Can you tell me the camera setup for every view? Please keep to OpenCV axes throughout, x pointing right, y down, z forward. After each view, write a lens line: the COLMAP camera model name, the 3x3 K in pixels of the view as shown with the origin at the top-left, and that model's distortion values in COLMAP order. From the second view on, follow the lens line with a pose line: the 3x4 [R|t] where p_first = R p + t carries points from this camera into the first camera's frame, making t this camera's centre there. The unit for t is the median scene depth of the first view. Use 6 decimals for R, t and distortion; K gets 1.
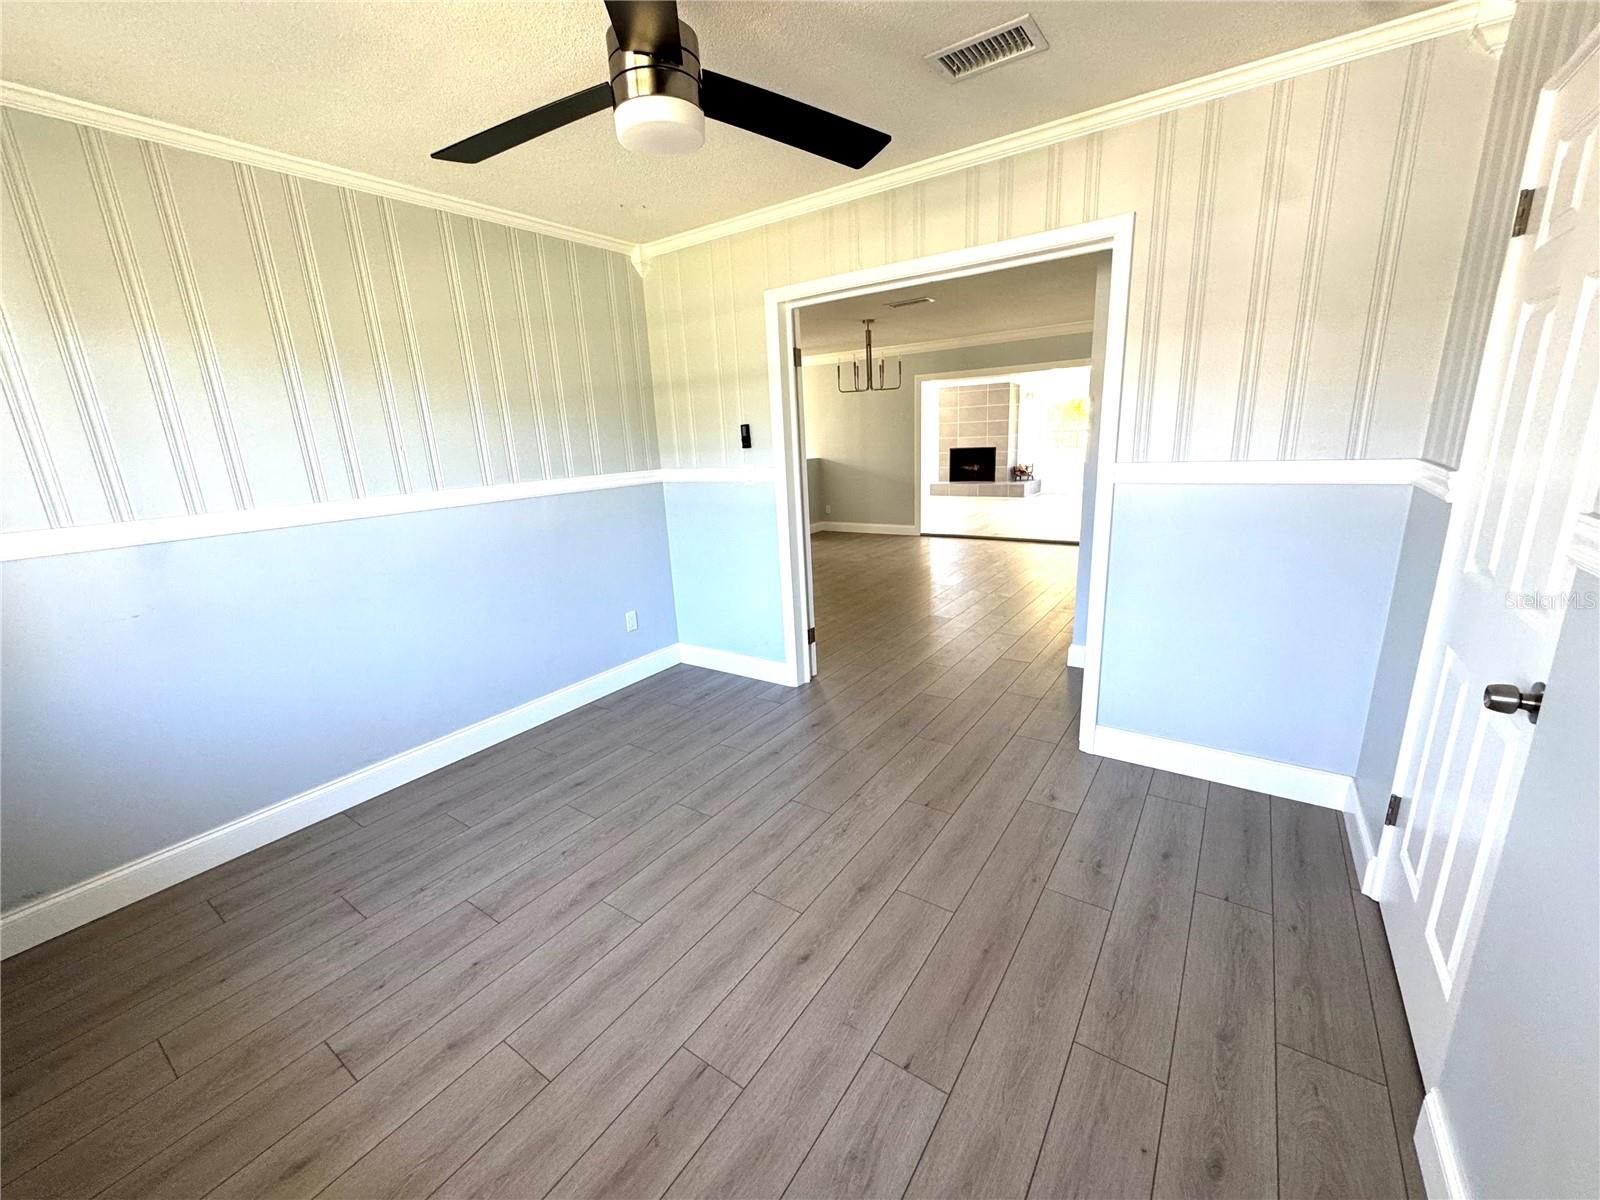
lens RADIAL K [[638.7, 0, 801.9], [0, 638.7, 599.6], [0, 0, 1]] dist [-0.000905, -0.000181]
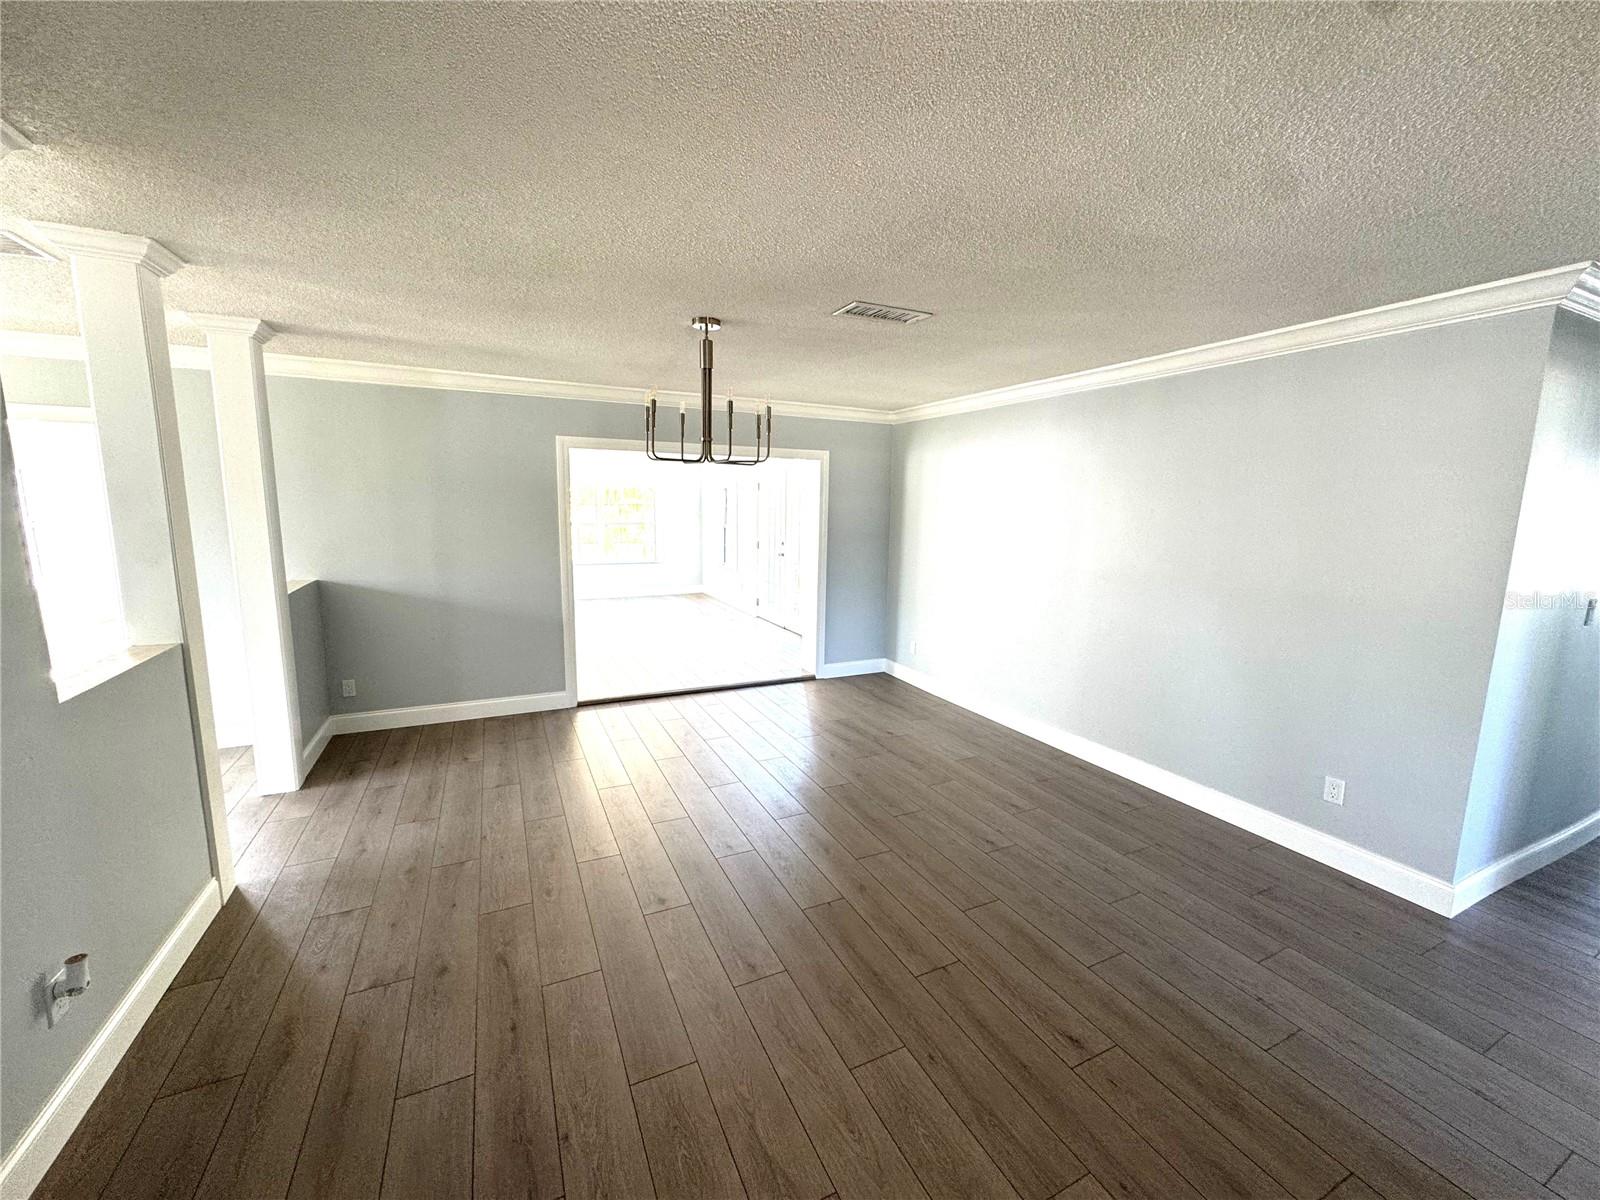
lens RADIAL K [[638.7, 0, 801.9], [0, 638.7, 599.6], [0, 0, 1]] dist [-0.000905, -0.000181]
pose [[0.497100, -0.079916, 0.864005, -0.215781], [0.183267, 0.982956, -0.014524, -0.154555], [-0.848118, 0.165563, 0.503273, 0.535635]]
